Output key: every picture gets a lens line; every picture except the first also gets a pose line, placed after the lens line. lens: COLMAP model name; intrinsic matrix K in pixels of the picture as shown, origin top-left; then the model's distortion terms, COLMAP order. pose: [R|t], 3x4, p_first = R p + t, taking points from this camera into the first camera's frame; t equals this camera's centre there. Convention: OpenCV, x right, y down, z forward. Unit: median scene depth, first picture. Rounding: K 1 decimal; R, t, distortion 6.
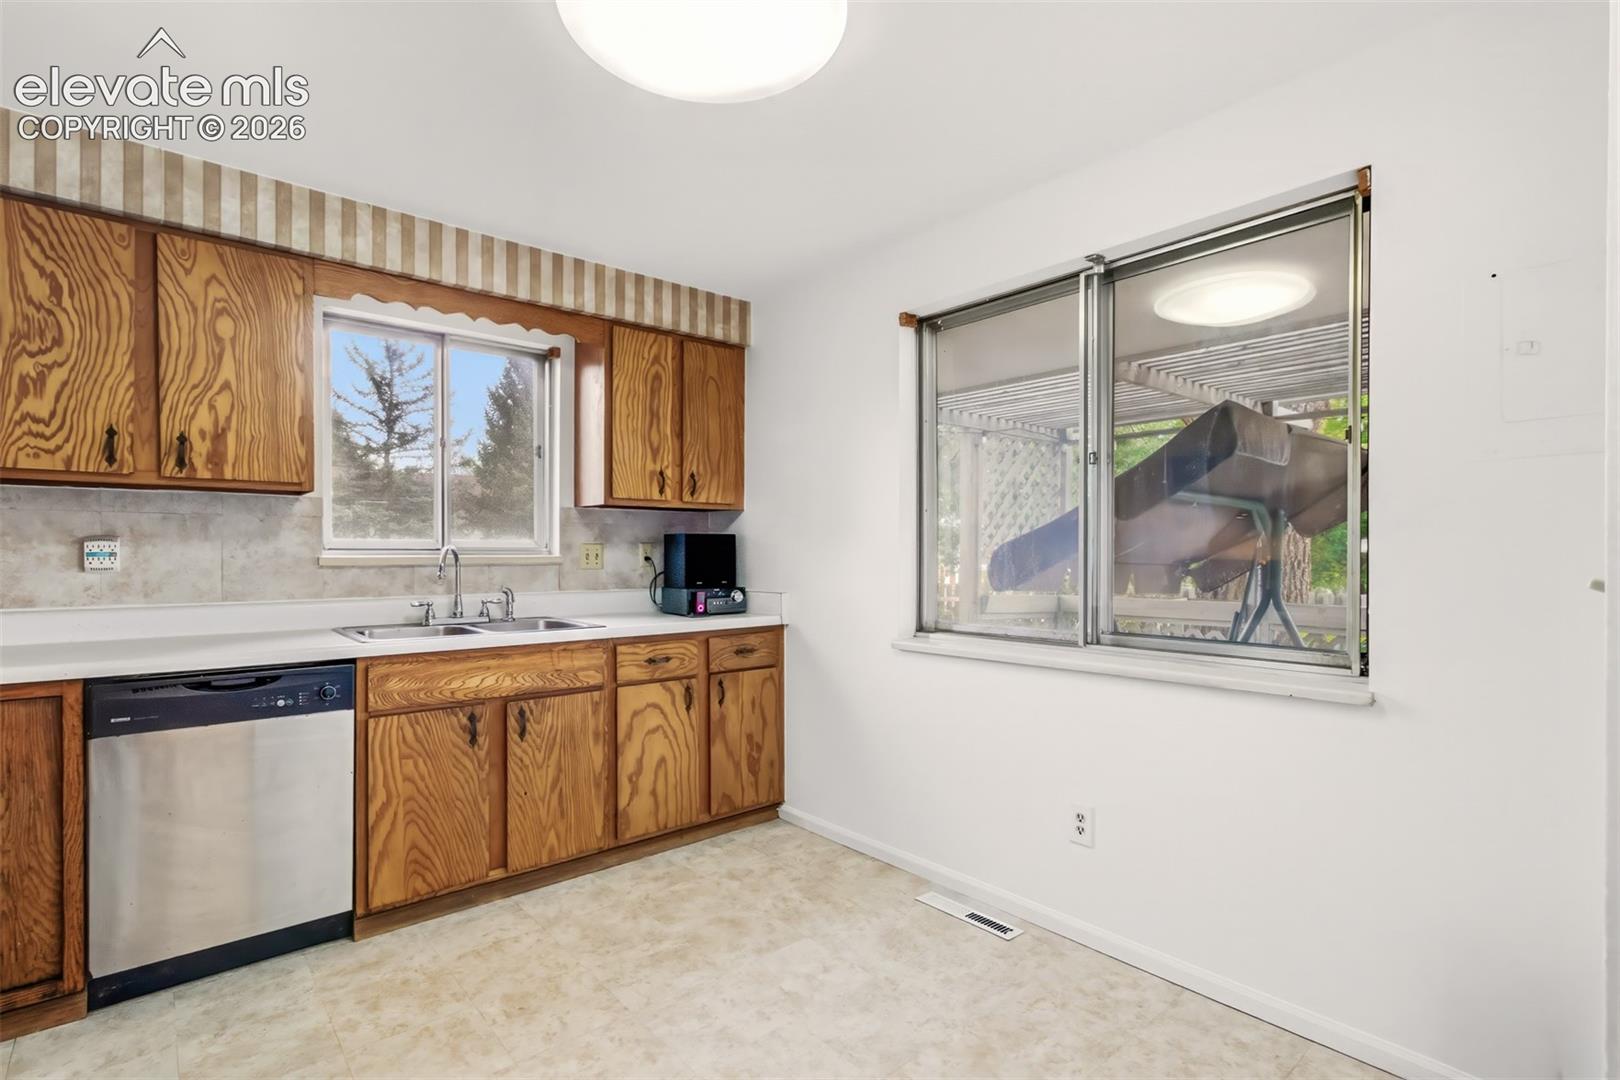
lens RADIAL K [[754.5, 0, 813.8], [0, 754.5, 533.4], [0, 0, 1]] dist [-0.000028, 0.012558]
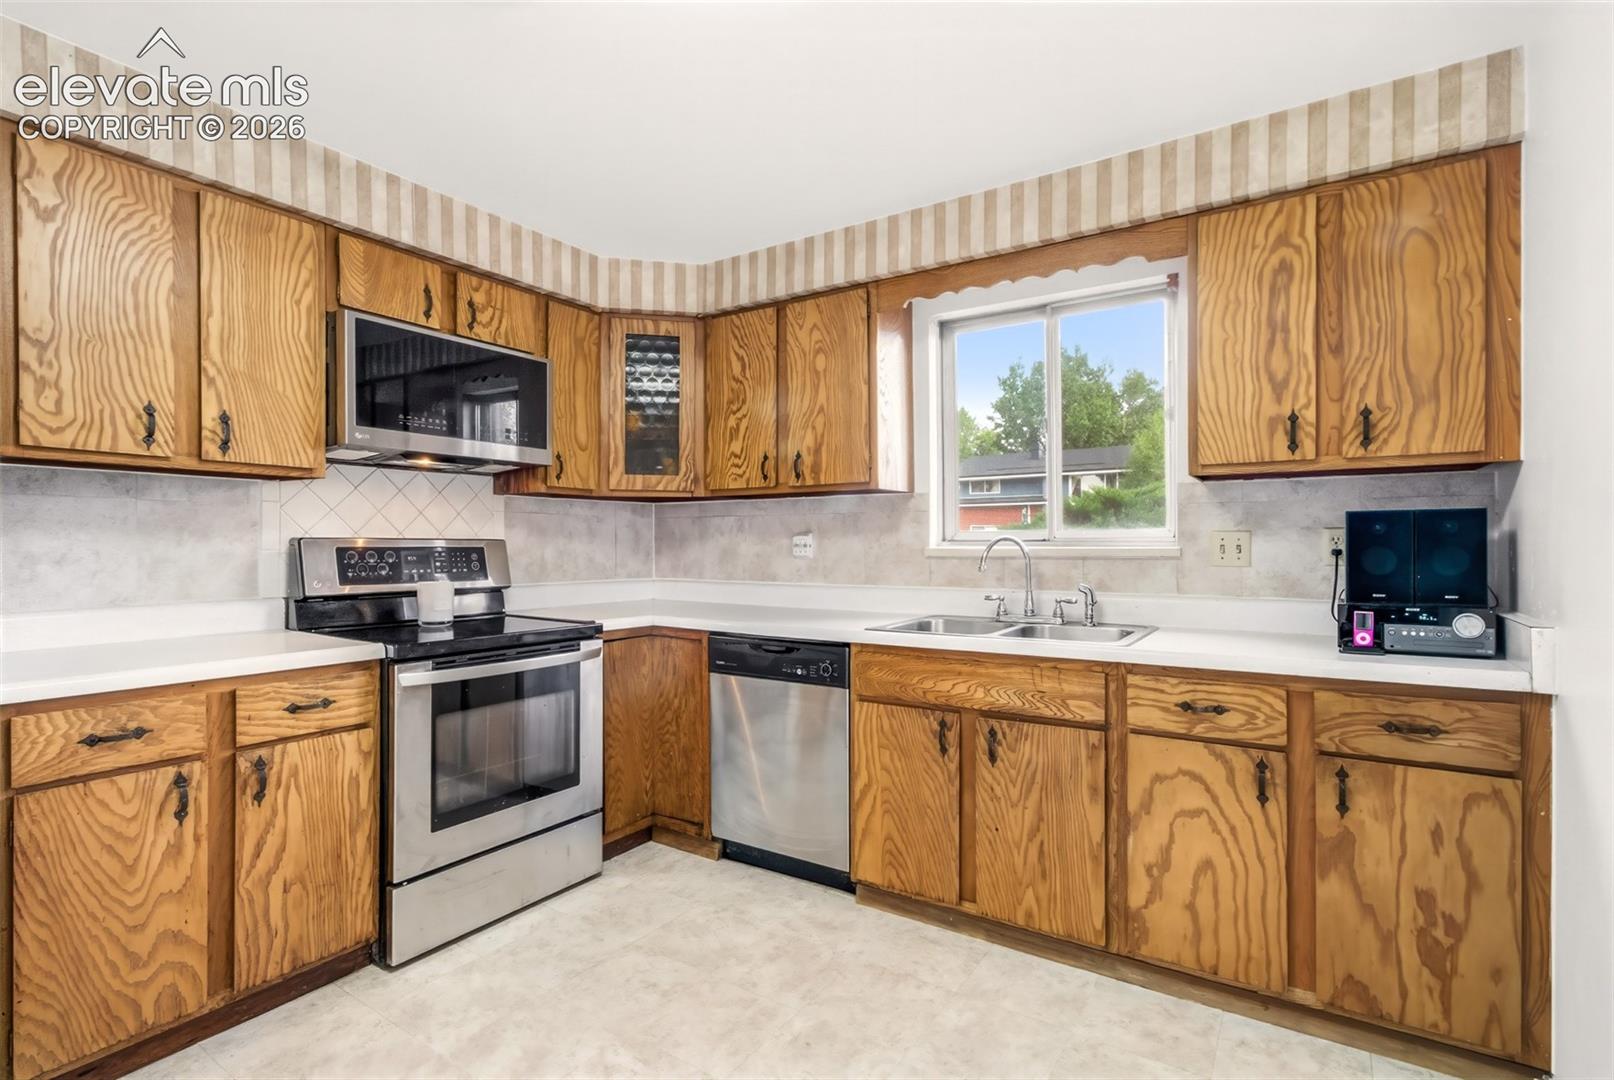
lens RADIAL K [[759.8, 0, 808.9], [0, 759.8, 532.4], [0, 0, 1]] dist [-0.022471, 0.016246]
pose [[0.292280, -0.016925, -0.956183, 0.353529], [0.024048, 0.999657, -0.010344, 0.016653], [0.956030, -0.019971, 0.292587, 0.539488]]
